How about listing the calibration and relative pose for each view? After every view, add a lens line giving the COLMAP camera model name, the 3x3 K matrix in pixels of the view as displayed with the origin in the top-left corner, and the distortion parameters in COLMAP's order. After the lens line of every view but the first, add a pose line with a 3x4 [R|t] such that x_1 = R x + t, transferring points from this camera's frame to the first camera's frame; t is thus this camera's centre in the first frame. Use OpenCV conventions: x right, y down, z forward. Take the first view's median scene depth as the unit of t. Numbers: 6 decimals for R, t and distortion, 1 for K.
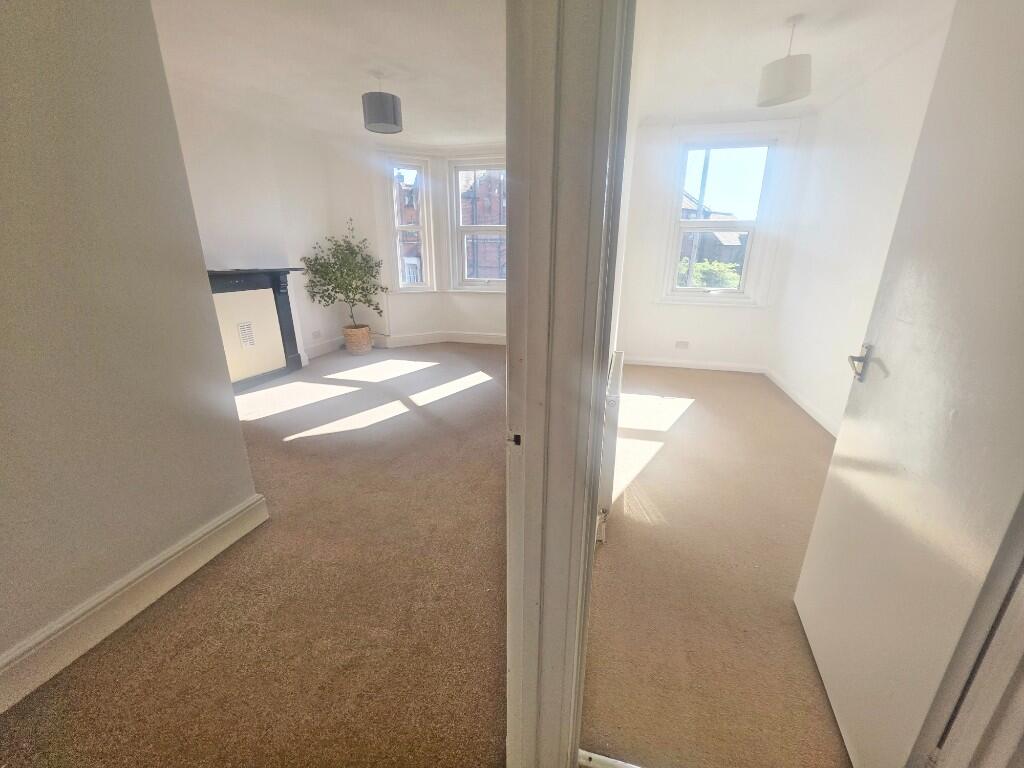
lens RADIAL K [[418.6, 0, 508.0], [0, 418.6, 392.8], [0, 0, 1]] dist [0.000328, -0.000129]
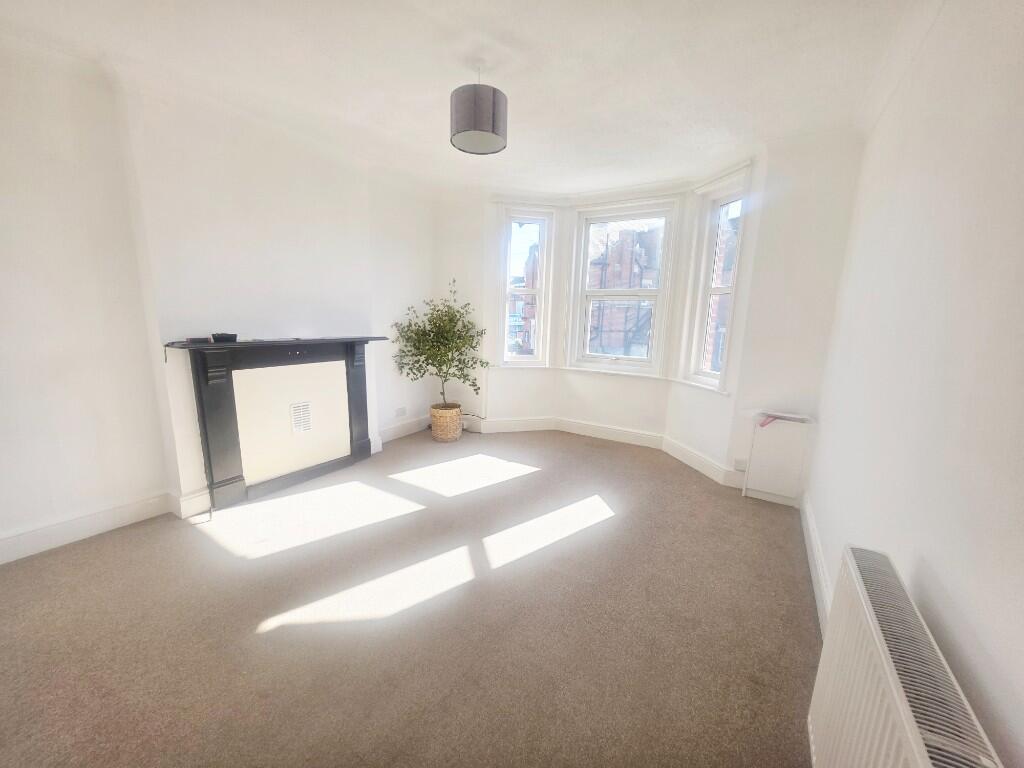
lens RADIAL K [[405.0, 0, 507.5], [0, 405.0, 393.2], [0, 0, 1]] dist [-0.000897, -0.000149]
pose [[0.956252, 0.079111, -0.281645, -0.026820], [-0.115639, 0.986552, -0.115509, -0.107909], [0.268720, 0.143025, 0.952541, 0.280626]]
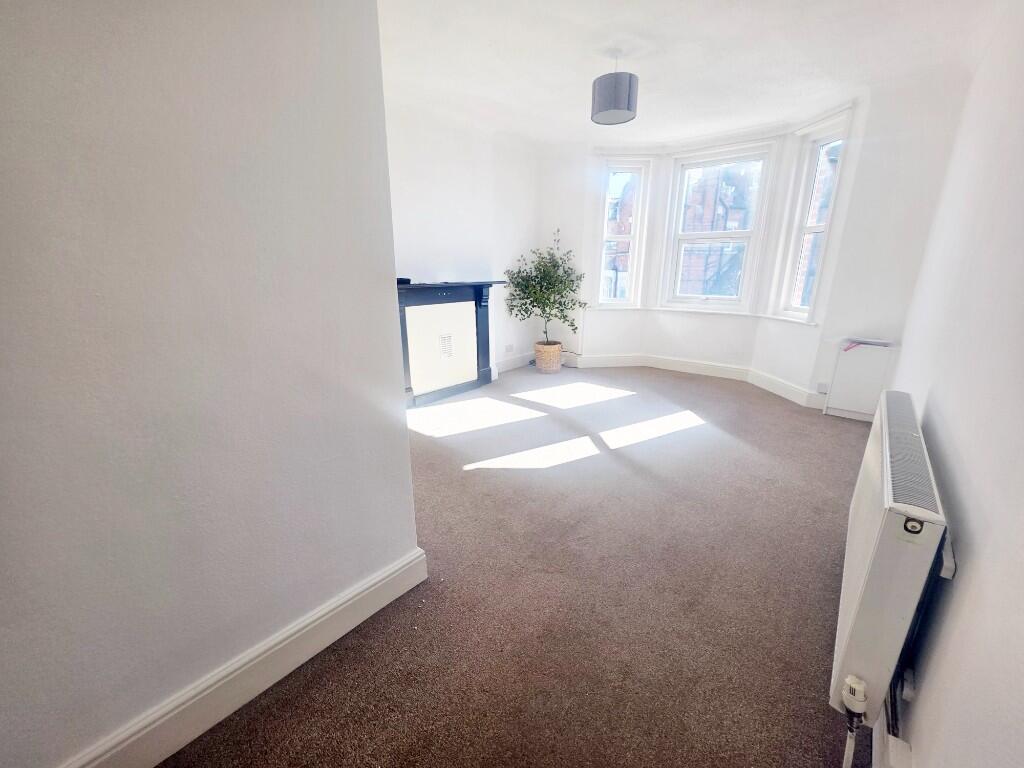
lens RADIAL K [[418.6, 0, 508.0], [0, 418.6, 392.8], [0, 0, 1]] dist [0.000328, -0.000129]
pose [[0.906319, 0.117986, -0.405790, -0.049723], [-0.129596, 0.991566, -0.001143, -0.034335], [0.402233, 0.053624, 0.913966, 0.107884]]
